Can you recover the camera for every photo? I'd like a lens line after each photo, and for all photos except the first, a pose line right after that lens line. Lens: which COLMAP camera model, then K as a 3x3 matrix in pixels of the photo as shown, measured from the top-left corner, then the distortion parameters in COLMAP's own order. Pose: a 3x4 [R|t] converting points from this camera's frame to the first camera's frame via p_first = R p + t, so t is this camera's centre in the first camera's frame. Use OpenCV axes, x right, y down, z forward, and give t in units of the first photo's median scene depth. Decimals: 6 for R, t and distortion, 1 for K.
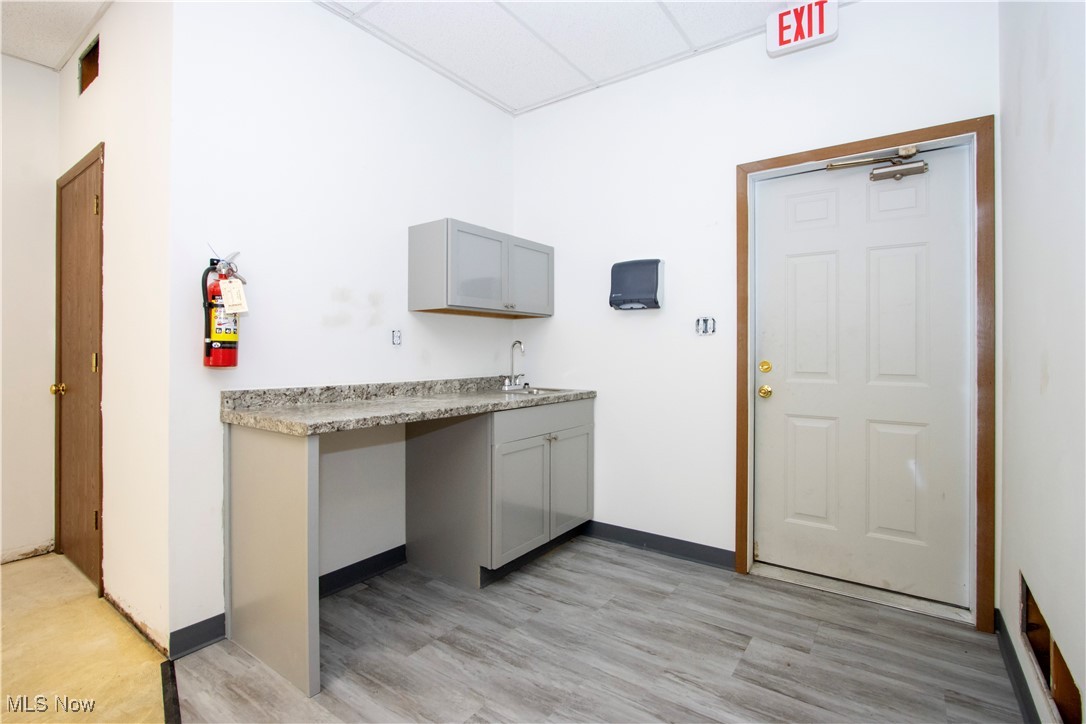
lens RADIAL K [[507.3, 0, 543.0], [0, 507.3, 362.0], [0, 0, 1]] dist [-0.022053, 0.005758]
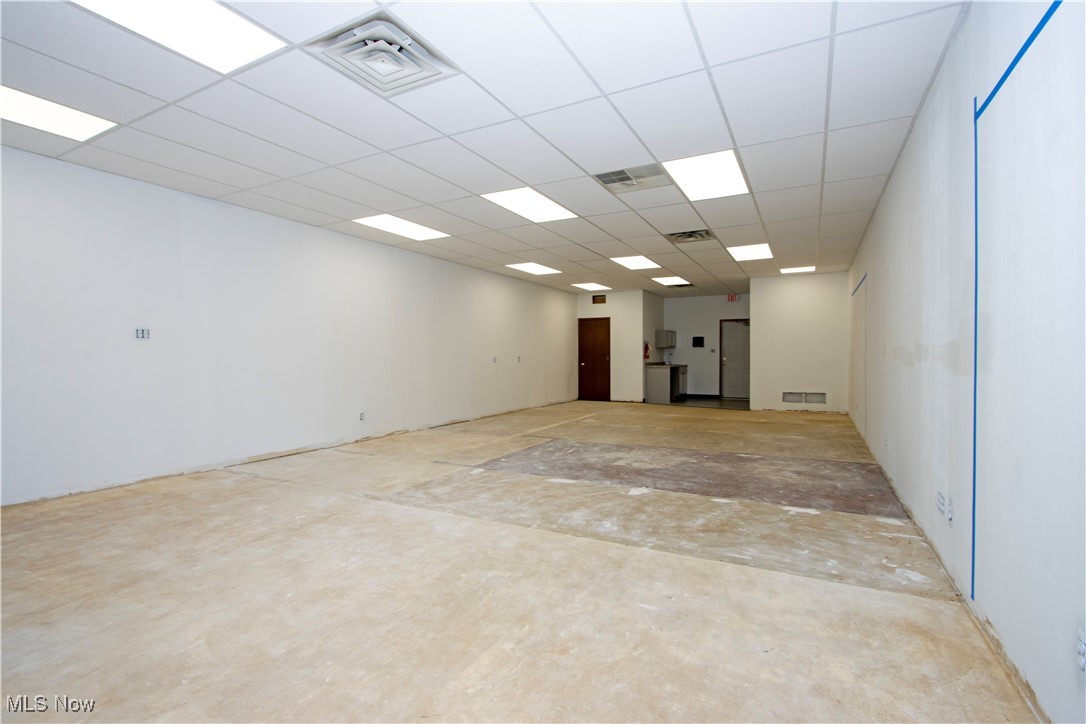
lens RADIAL K [[507.3, 0, 543.0], [0, 507.3, 362.0], [0, 0, 1]] dist [-0.022053, 0.005758]
pose [[0.991408, -0.004114, 0.130743, -2.006306], [0.002536, 0.999922, 0.012231, -0.027221], [-0.130783, -0.011794, 0.991341, -3.744013]]
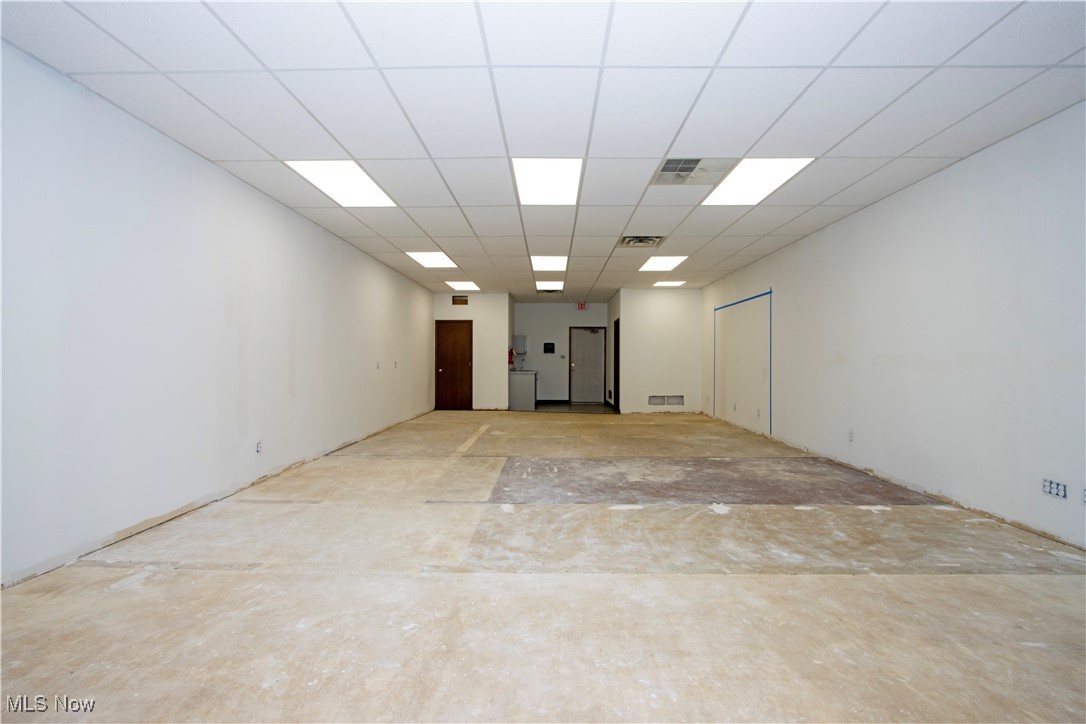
lens RADIAL K [[507.3, 0, 543.0], [0, 507.3, 362.0], [0, 0, 1]] dist [-0.022053, 0.005758]
pose [[0.822561, 0.001443, 0.568674, -2.771247], [-0.002619, 0.999996, 0.001251, -0.026694], [-0.568670, -0.002519, 0.822562, -3.109207]]
